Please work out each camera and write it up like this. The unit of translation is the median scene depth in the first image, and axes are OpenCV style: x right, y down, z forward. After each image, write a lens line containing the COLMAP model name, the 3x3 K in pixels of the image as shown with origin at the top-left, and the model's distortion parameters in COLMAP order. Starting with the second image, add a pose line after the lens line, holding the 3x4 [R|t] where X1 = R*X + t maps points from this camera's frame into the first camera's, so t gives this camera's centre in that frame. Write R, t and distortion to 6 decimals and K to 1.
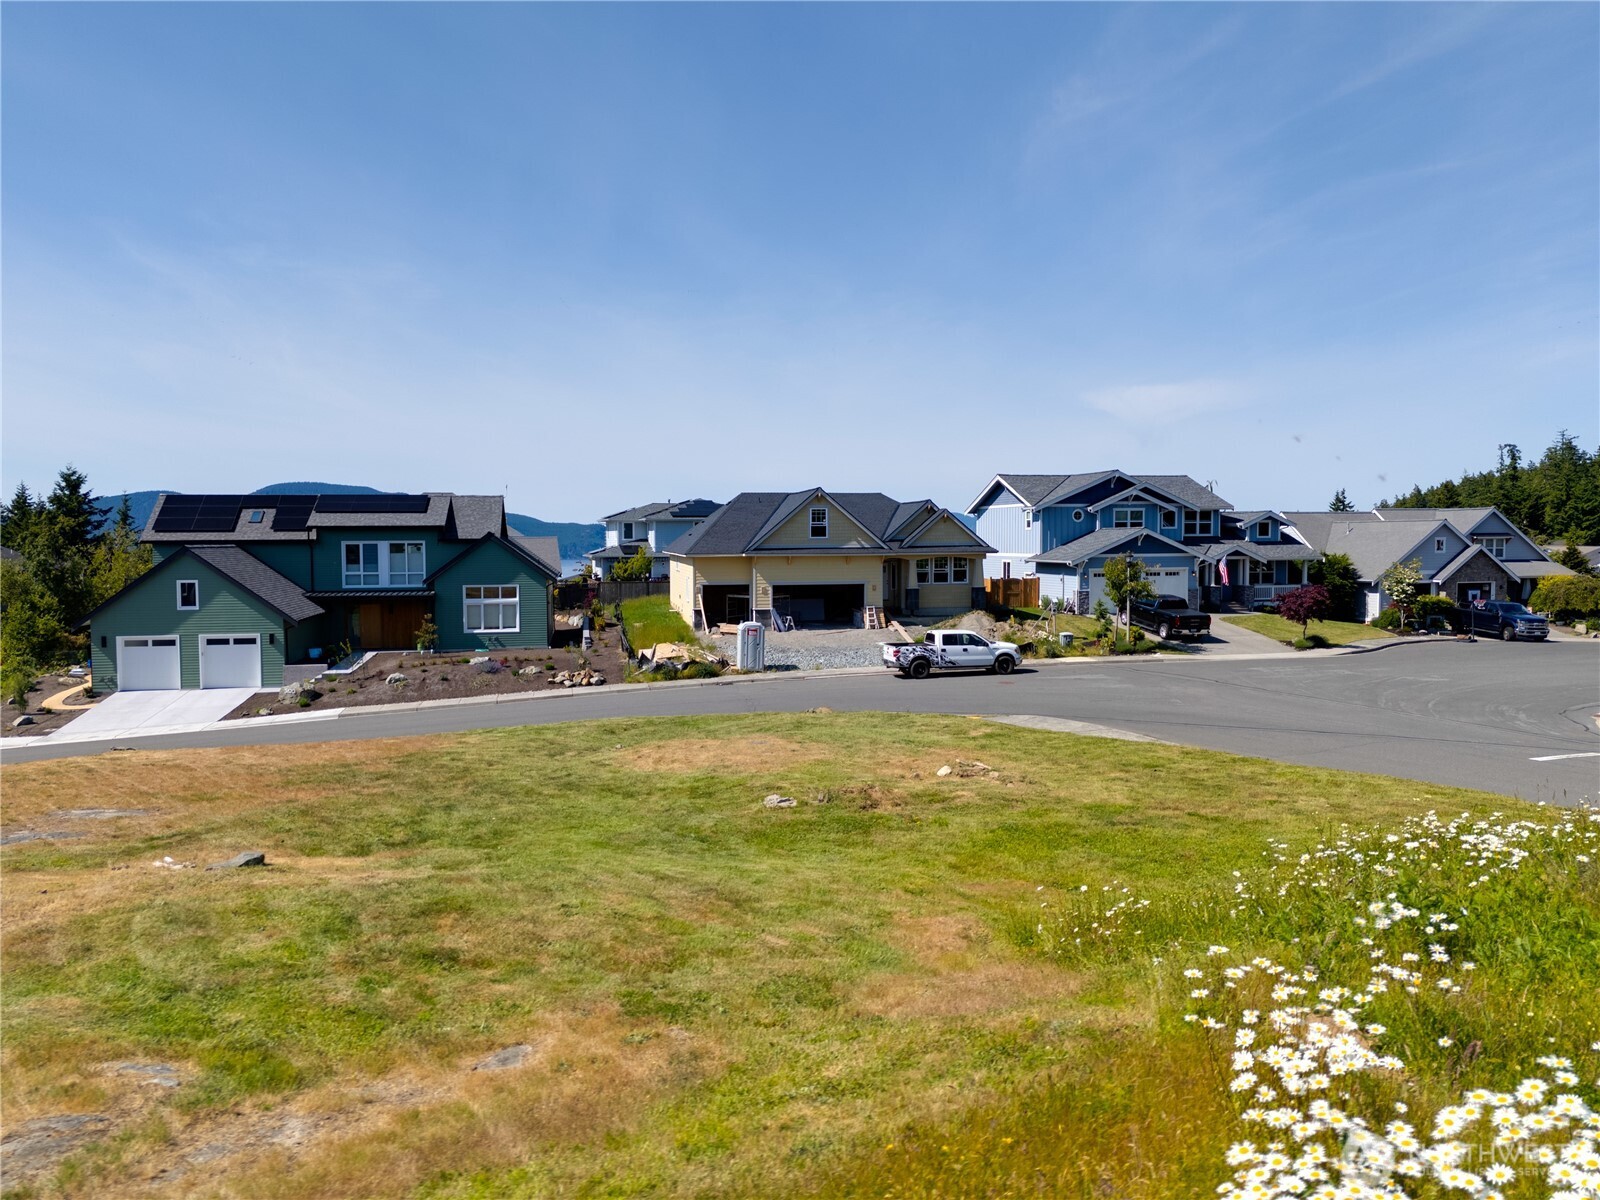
lens RADIAL K [[1170.8, 0, 802.1], [0, 1170.8, 598.0], [0, 0, 1]] dist [0.084340, -0.076247]
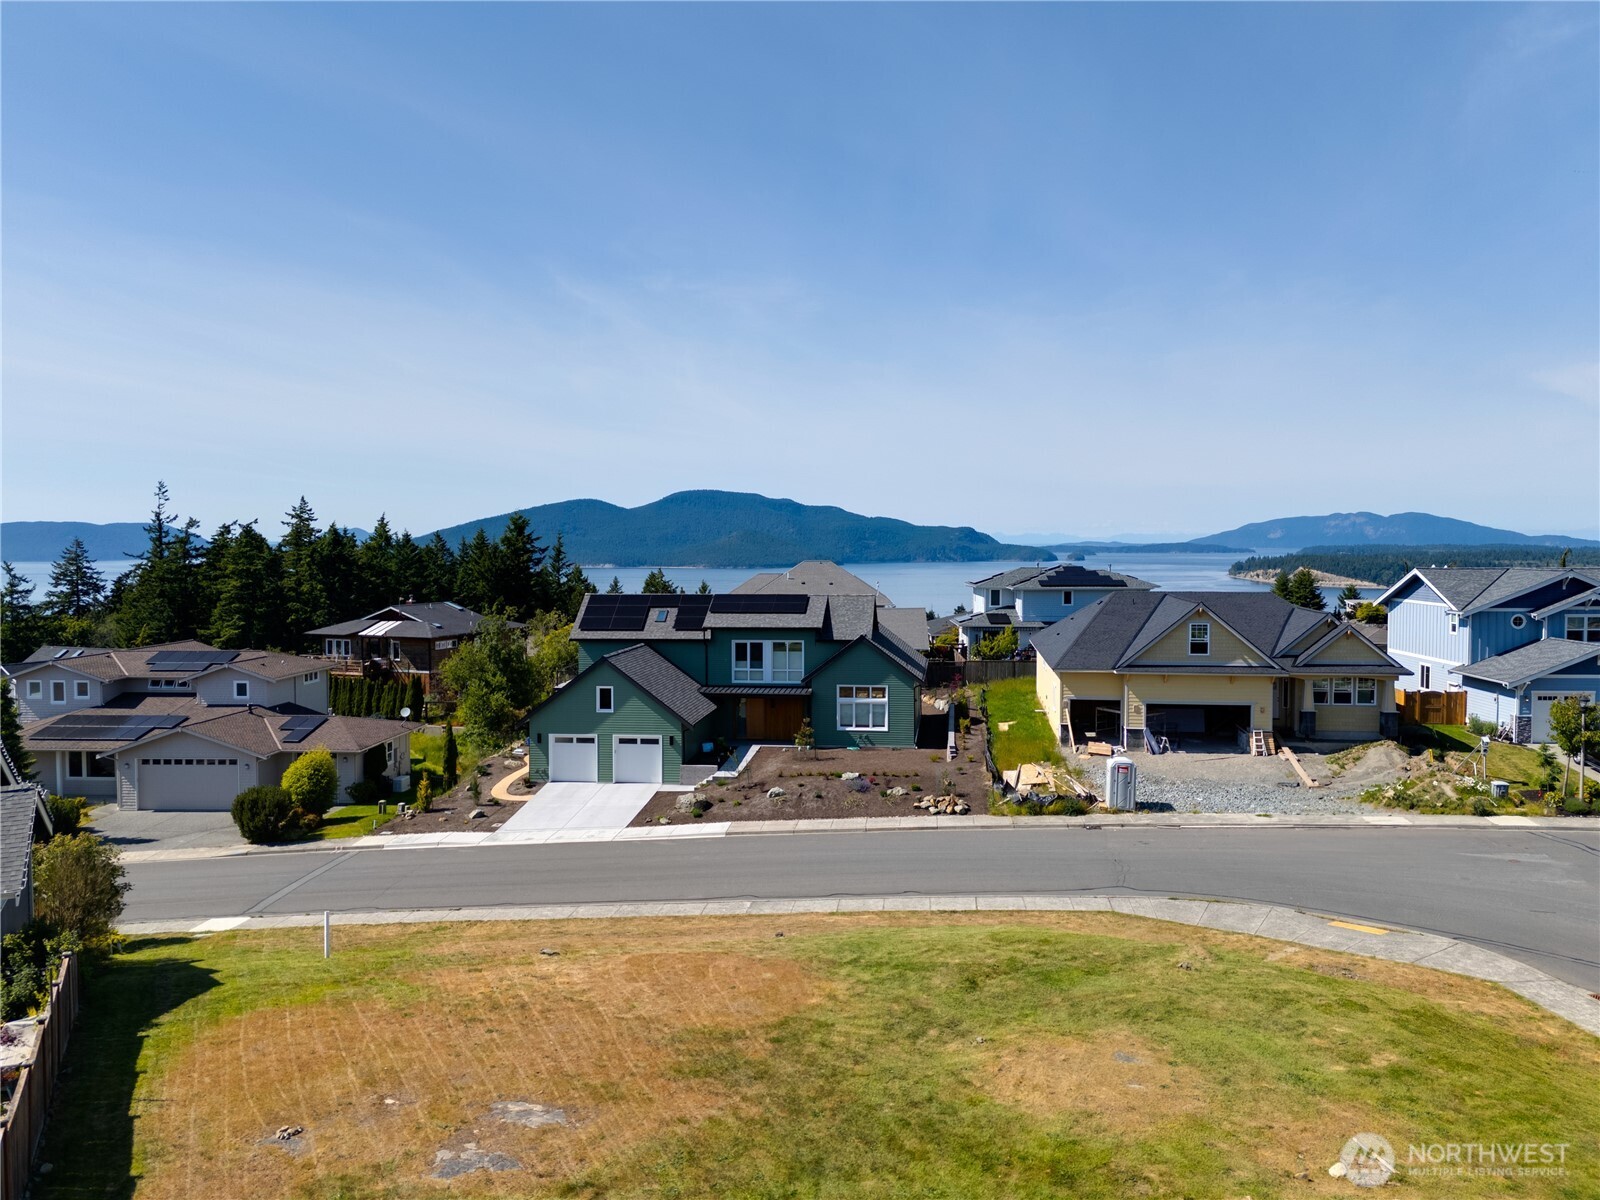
lens RADIAL K [[1170.8, 0, 802.4], [0, 1170.8, 594.1], [0, 0, 1]] dist [0.084340, -0.076247]
pose [[0.952061, 0.018209, -0.305365, 0.000007], [-0.020203, 0.999790, -0.003370, -0.103295], [0.305239, 0.009378, 0.952229, -0.003683]]
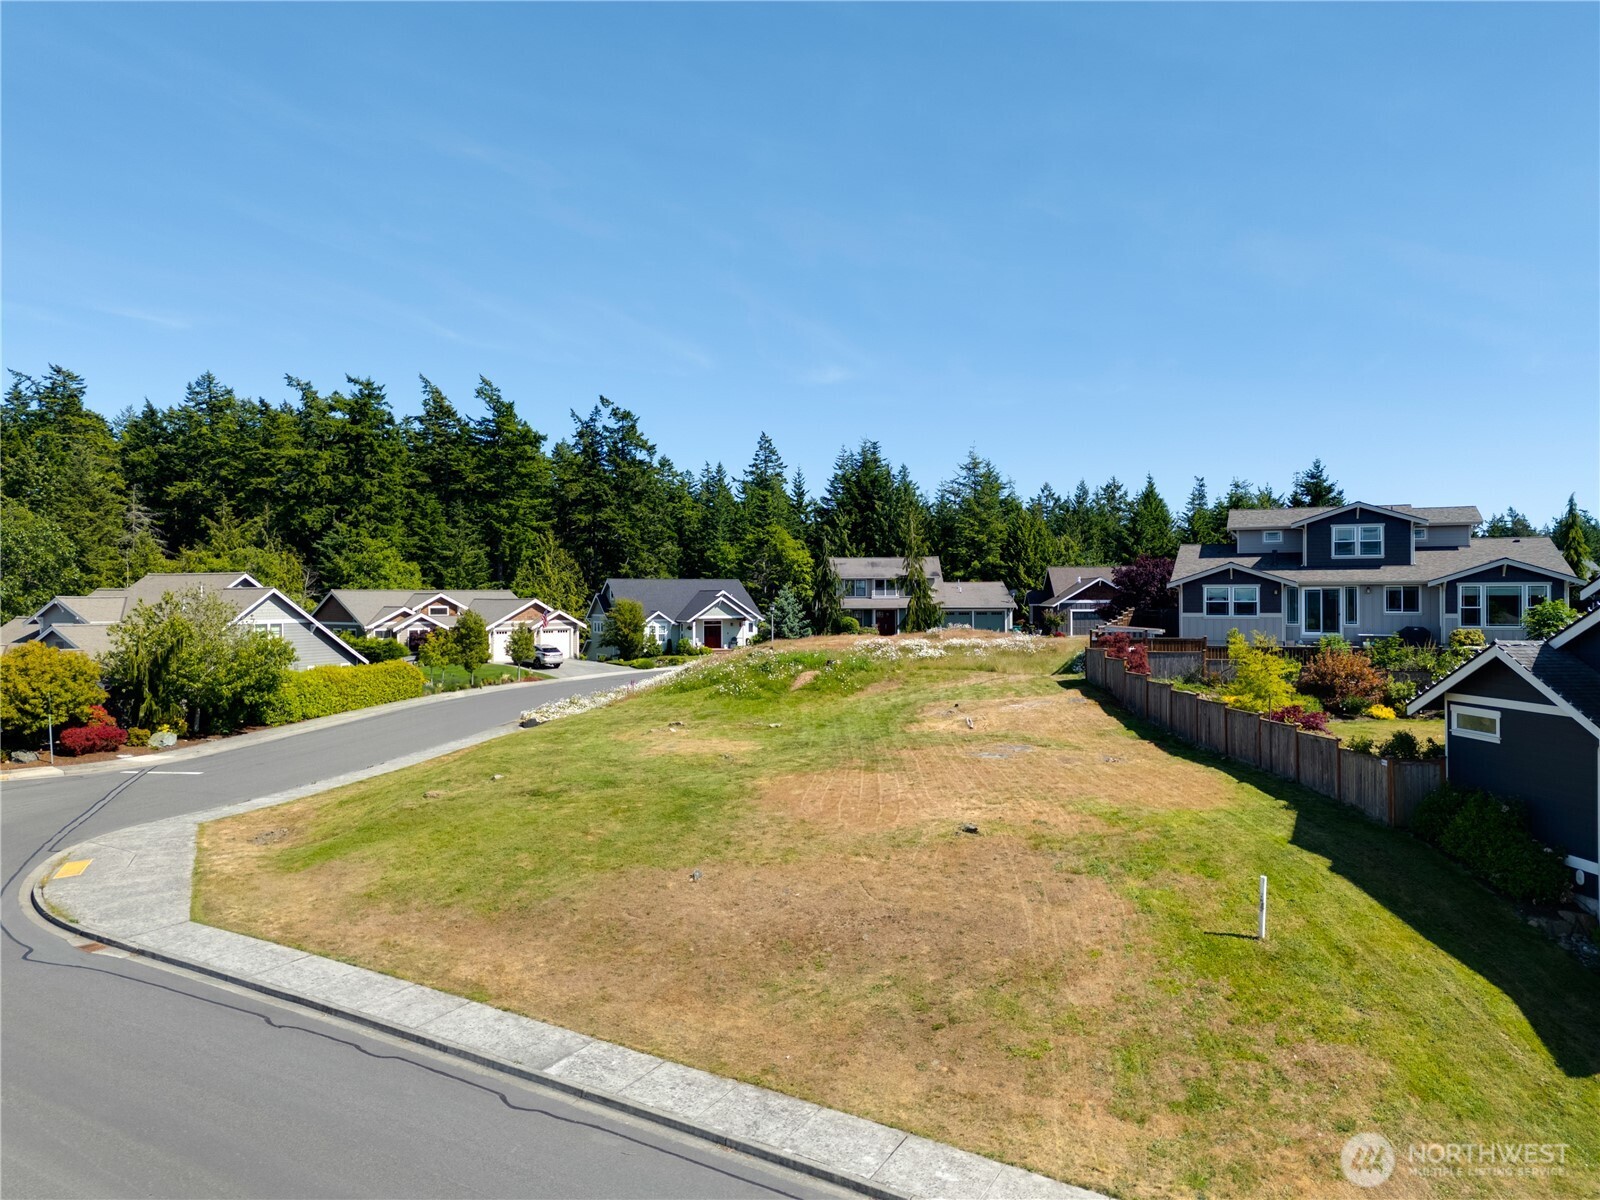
lens RADIAL K [[1170.8, 0, 806.6], [0, 1170.8, 601.1], [0, 0, 1]] dist [0.084340, -0.076247]
pose [[-0.765173, 0.008952, 0.643763, -0.564792], [0.042999, 0.998381, 0.037225, -0.064593], [-0.642388, 0.056164, -0.764319, 0.935909]]
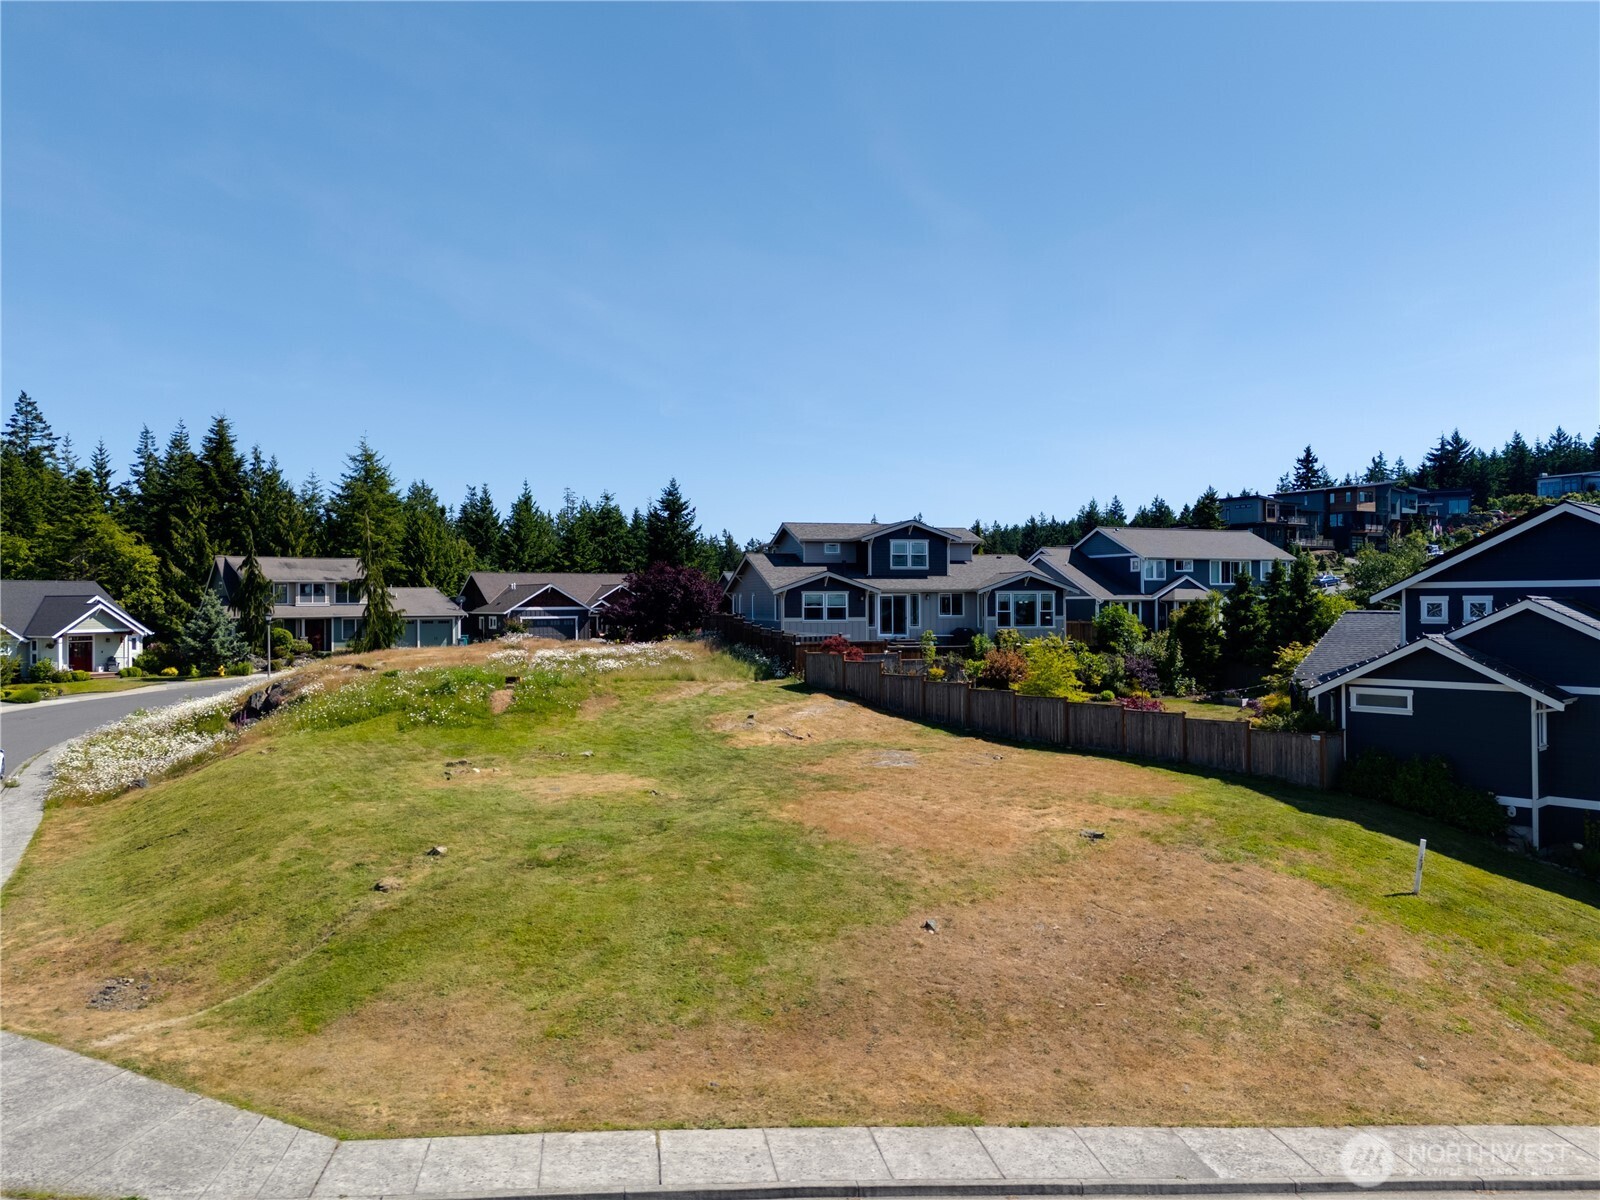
lens RADIAL K [[1170.8, 0, 804.5], [0, 1170.8, 601.8], [0, 0, 1]] dist [0.084340, -0.076247]
pose [[-0.999191, 0.012393, 0.038272, -0.166230], [0.014314, 0.998629, 0.050351, -0.071228], [-0.037596, 0.050858, -0.997998, 1.014712]]
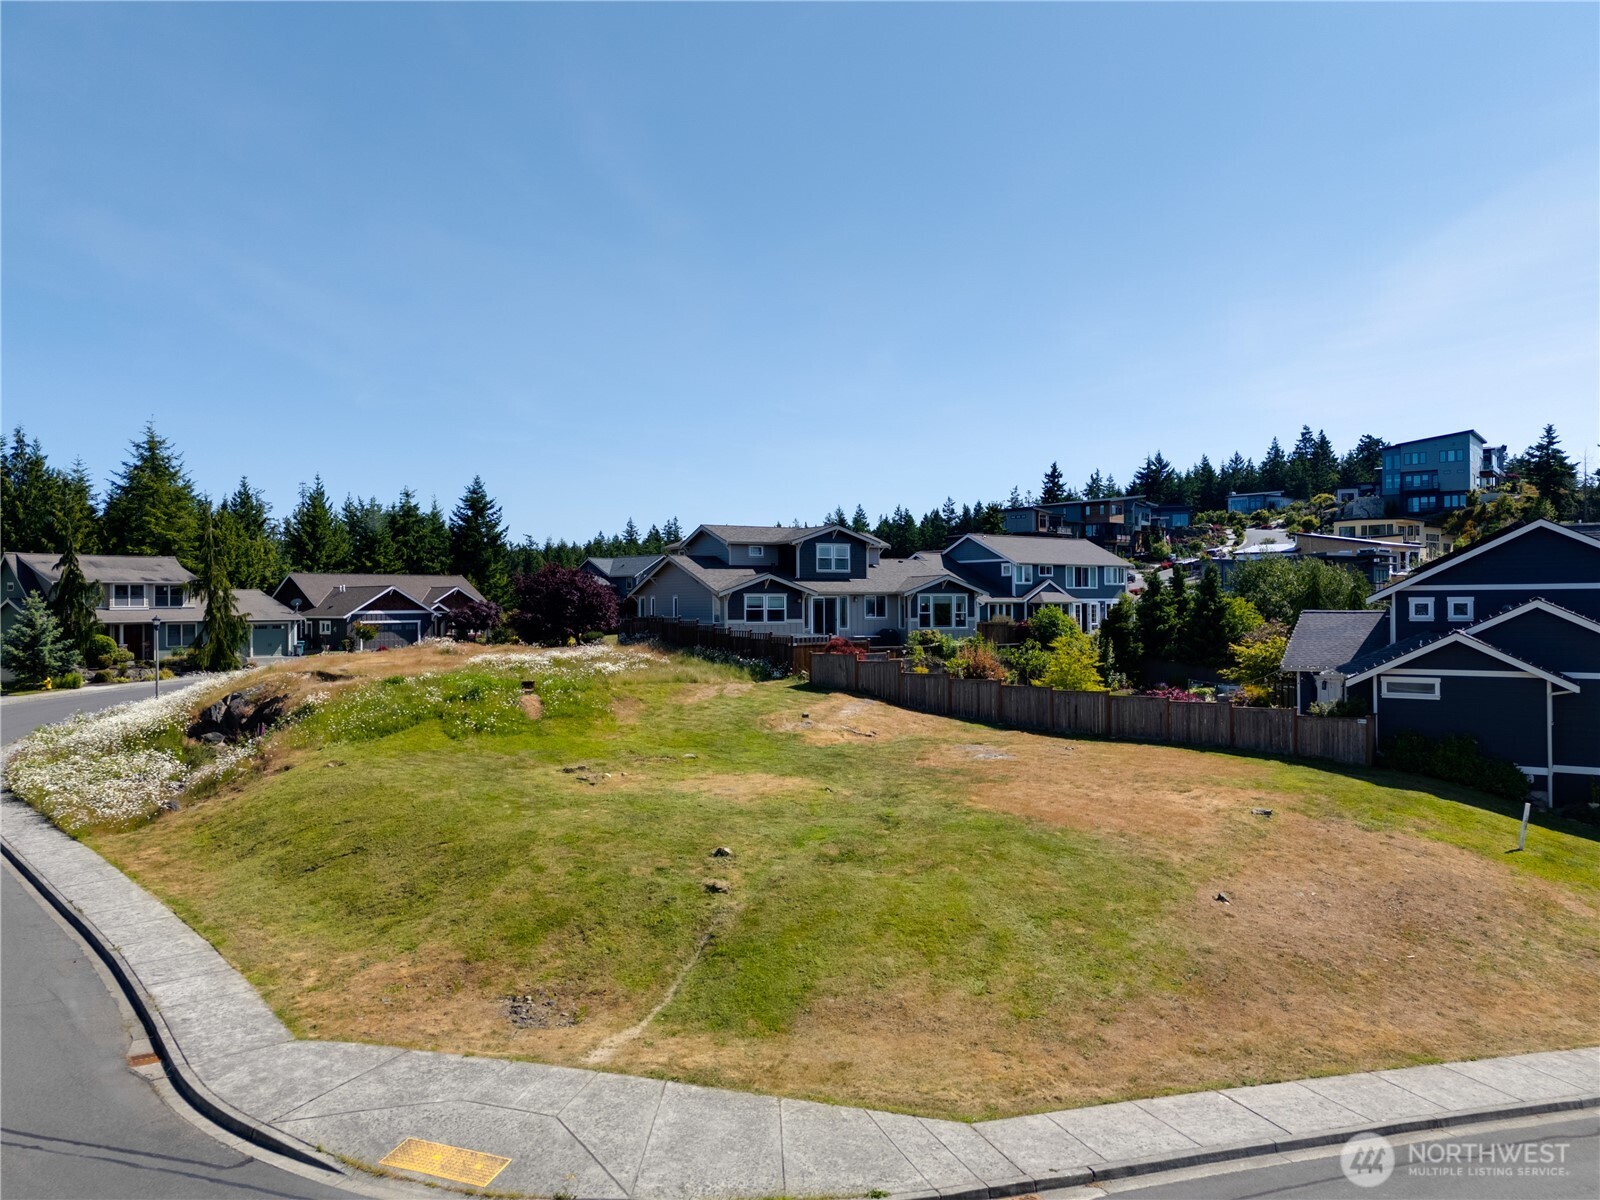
lens RADIAL K [[1170.8, 0, 805.4], [0, 1170.8, 597.5], [0, 0, 1]] dist [0.084340, -0.076247]
pose [[-0.979321, 0.012111, -0.201951, 0.067041], [0.002996, 0.998965, 0.045380, -0.072031], [0.202292, 0.043836, -0.978344, 1.011361]]
